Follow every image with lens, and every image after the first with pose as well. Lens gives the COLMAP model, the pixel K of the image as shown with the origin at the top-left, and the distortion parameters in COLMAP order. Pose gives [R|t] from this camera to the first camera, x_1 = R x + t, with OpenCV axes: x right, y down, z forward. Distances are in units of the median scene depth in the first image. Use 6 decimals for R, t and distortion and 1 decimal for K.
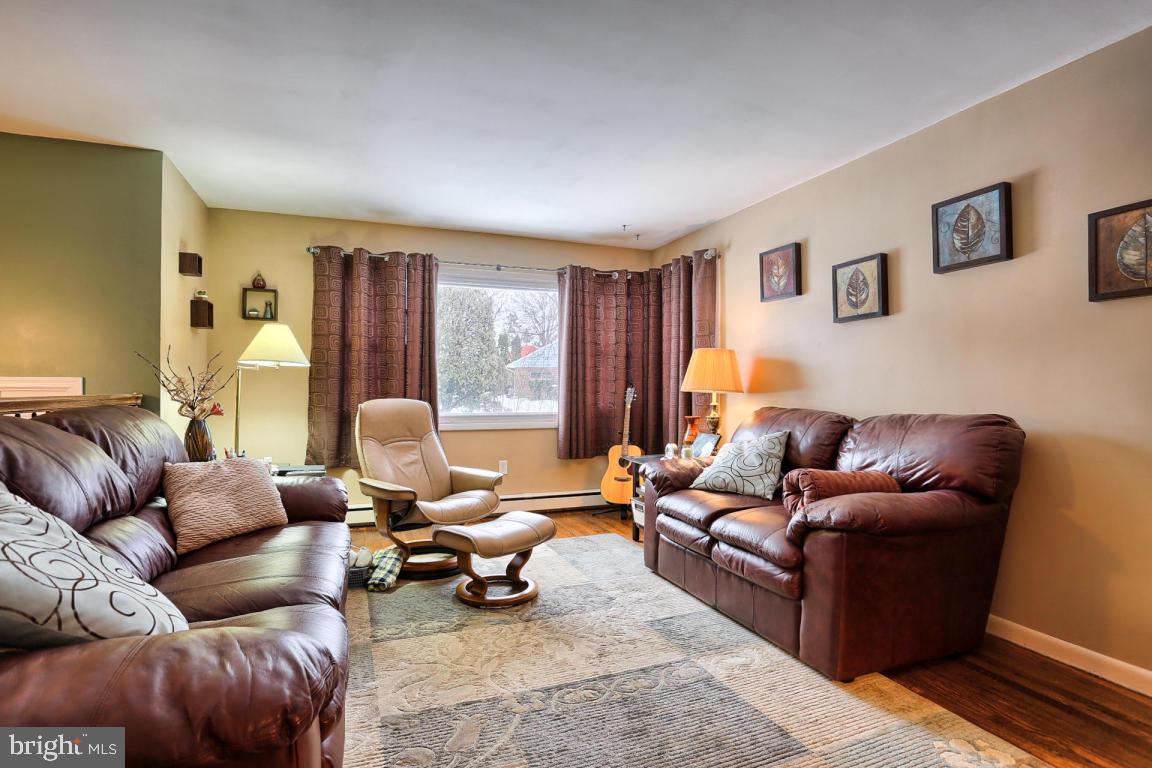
lens RADIAL K [[568.0, 0, 574.9], [0, 568.0, 389.3], [0, 0, 1]] dist [-0.062394, 0.023268]
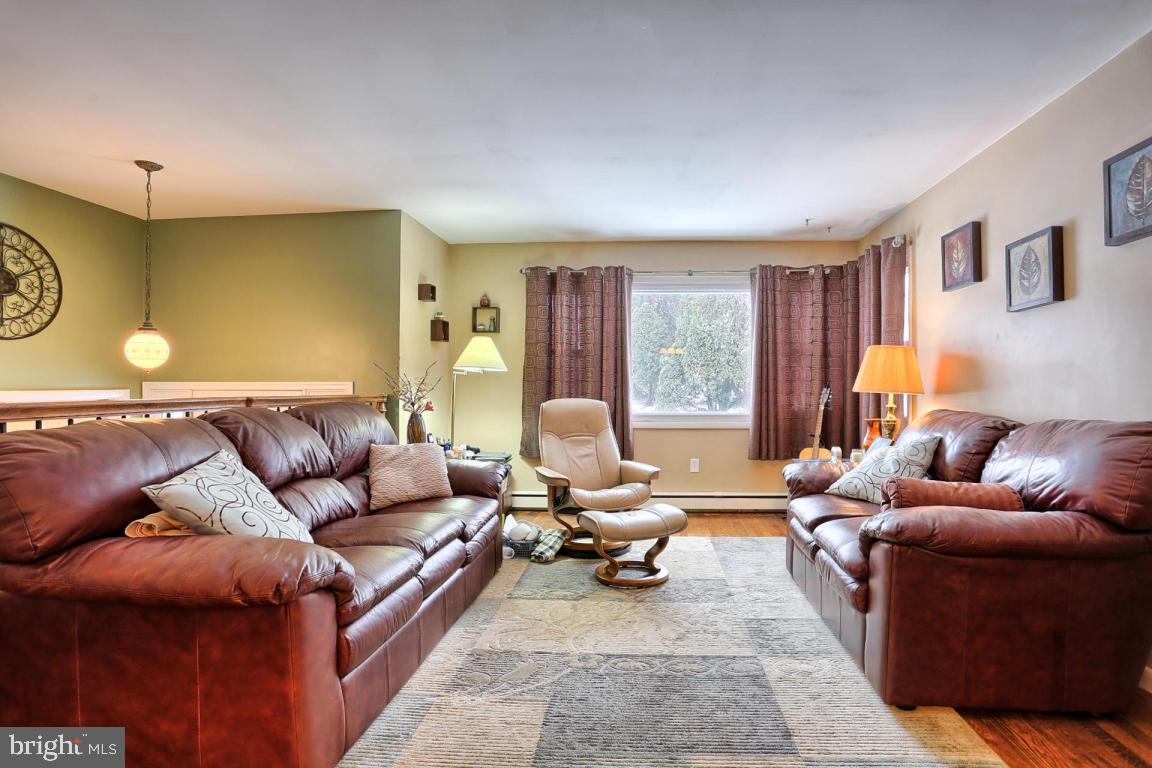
lens RADIAL K [[568.0, 0, 591.7], [0, 568.0, 387.3], [0, 0, 1]] dist [-0.062394, 0.023268]
pose [[0.907877, -0.002668, -0.419228, 0.251265], [0.000829, 0.999989, -0.004569, -0.000622], [0.419236, 0.003800, 0.907869, -0.030551]]
